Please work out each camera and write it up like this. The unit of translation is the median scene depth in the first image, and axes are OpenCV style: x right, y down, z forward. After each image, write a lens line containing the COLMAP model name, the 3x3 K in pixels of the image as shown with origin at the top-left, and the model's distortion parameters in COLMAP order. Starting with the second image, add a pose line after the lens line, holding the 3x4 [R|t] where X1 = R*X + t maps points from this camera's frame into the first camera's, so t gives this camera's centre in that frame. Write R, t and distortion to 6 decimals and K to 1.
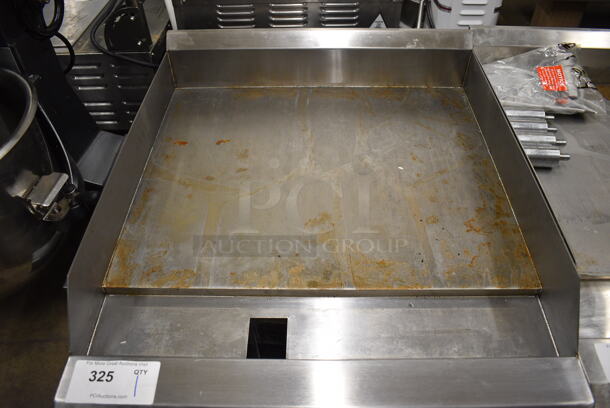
lens RADIAL K [[471.9, 0, 306.0], [0, 471.9, 204.0], [0, 0, 1]] dist [-0.102562, 0.022969]
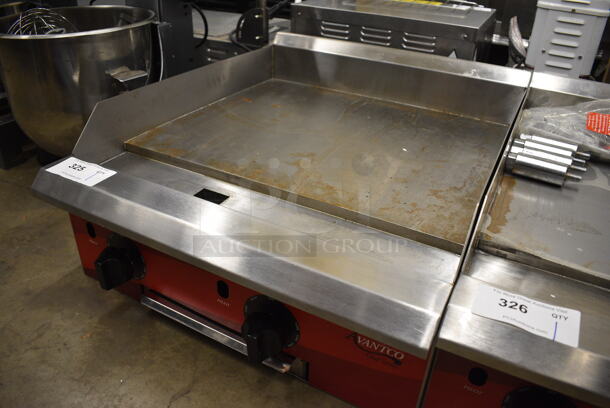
lens RADIAL K [[471.9, 0, 303.2], [0, 471.9, 203.9], [0, 0, 1]] dist [-0.102562, 0.022969]
pose [[0.881922, 0.276321, -0.381918, 0.390862], [-0.370147, 0.907611, -0.198076, 0.293038], [0.291900, 0.316053, 0.902721, 0.015785]]
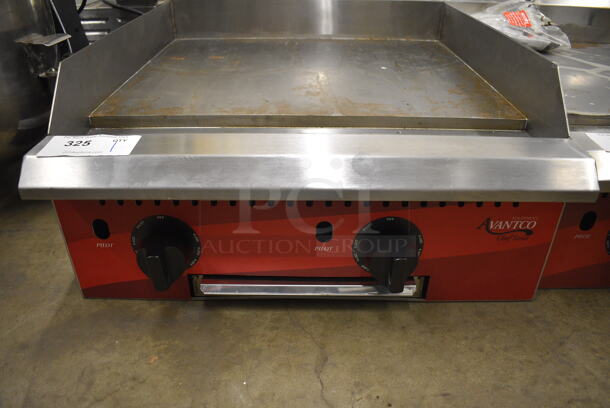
lens RADIAL K [[471.9, 0, 304.9], [0, 471.9, 204.0], [0, 0, 1]] dist [-0.102562, 0.022969]
pose [[0.999773, 0.009227, 0.019187, 0.005002], [-0.003976, 0.966269, -0.257503, 0.440940], [-0.020916, 0.257368, 0.966087, 0.056195]]
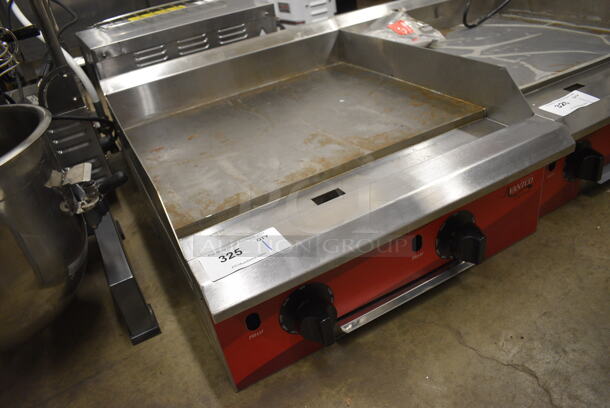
lens RADIAL K [[471.9, 0, 304.6], [0, 471.9, 203.0], [0, 0, 1]] dist [-0.102562, 0.022969]
pose [[0.867884, -0.353131, 0.349393, -0.373874], [0.437797, 0.876082, -0.202023, 0.332313], [-0.234757, 0.328296, 0.914938, -0.030217]]
